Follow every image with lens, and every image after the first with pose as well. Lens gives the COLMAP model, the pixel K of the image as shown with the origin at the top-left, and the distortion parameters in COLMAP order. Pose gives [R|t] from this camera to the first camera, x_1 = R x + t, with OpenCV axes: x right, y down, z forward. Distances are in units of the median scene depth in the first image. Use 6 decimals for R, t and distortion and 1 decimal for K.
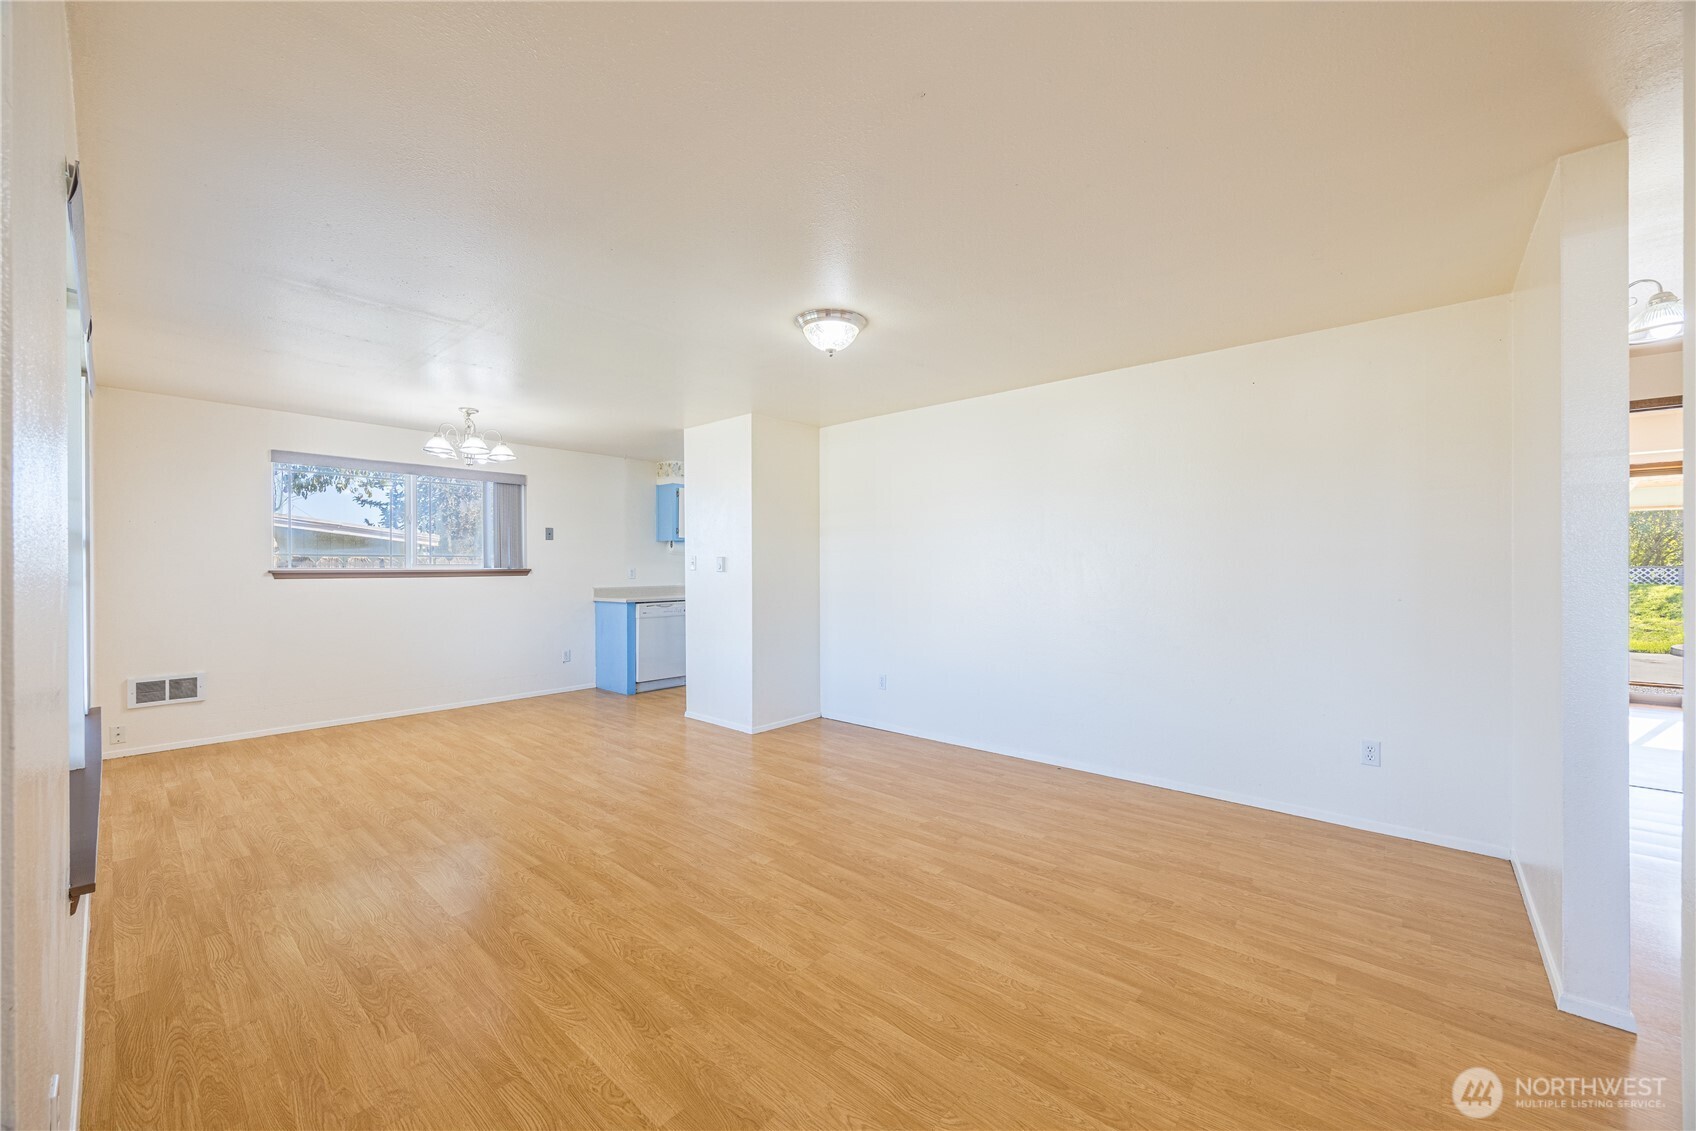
lens RADIAL K [[647.7, 0, 849.4], [0, 647.7, 567.3], [0, 0, 1]] dist [-0.002026, -0.000165]
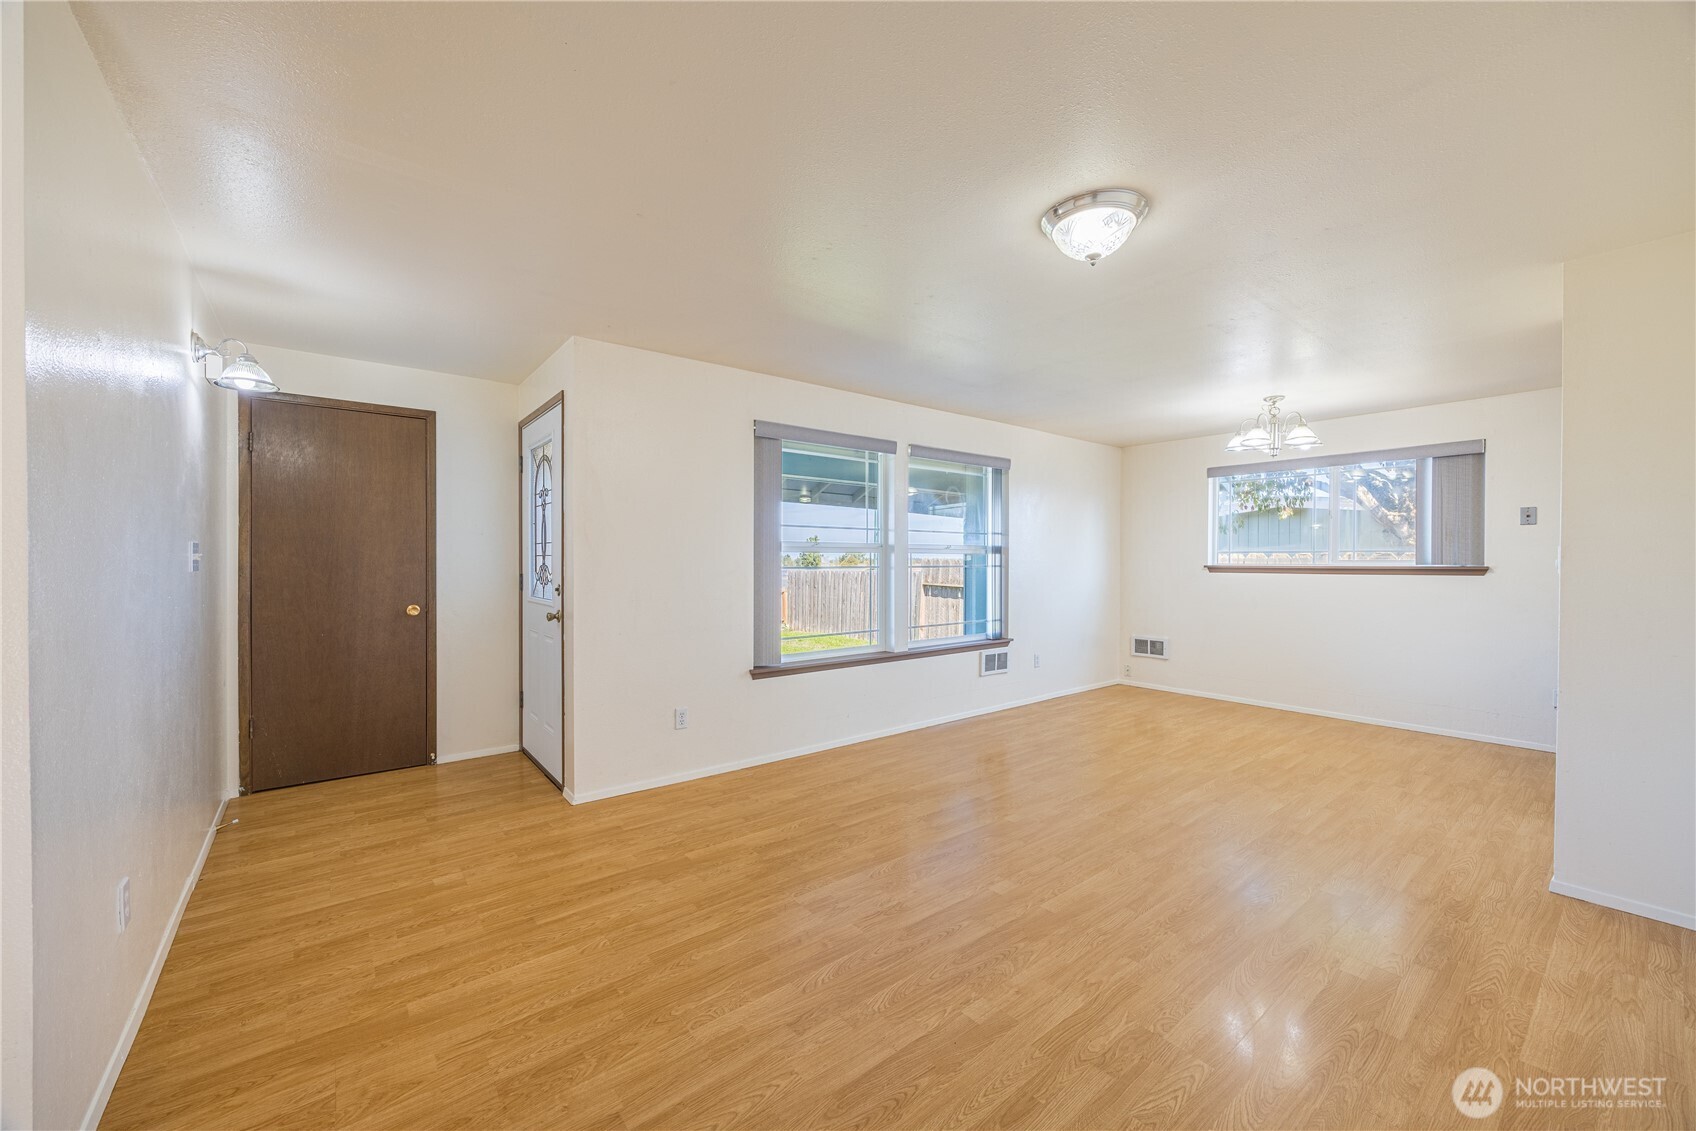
lens RADIAL K [[647.7, 0, 853.3], [0, 647.7, 563.4], [0, 0, 1]] dist [-0.002026, -0.000165]
pose [[-0.174692, 0.003743, -0.984616, 0.778737], [-0.003403, 0.999985, 0.004405, -0.003199], [0.984617, 0.004120, -0.174676, 0.945508]]
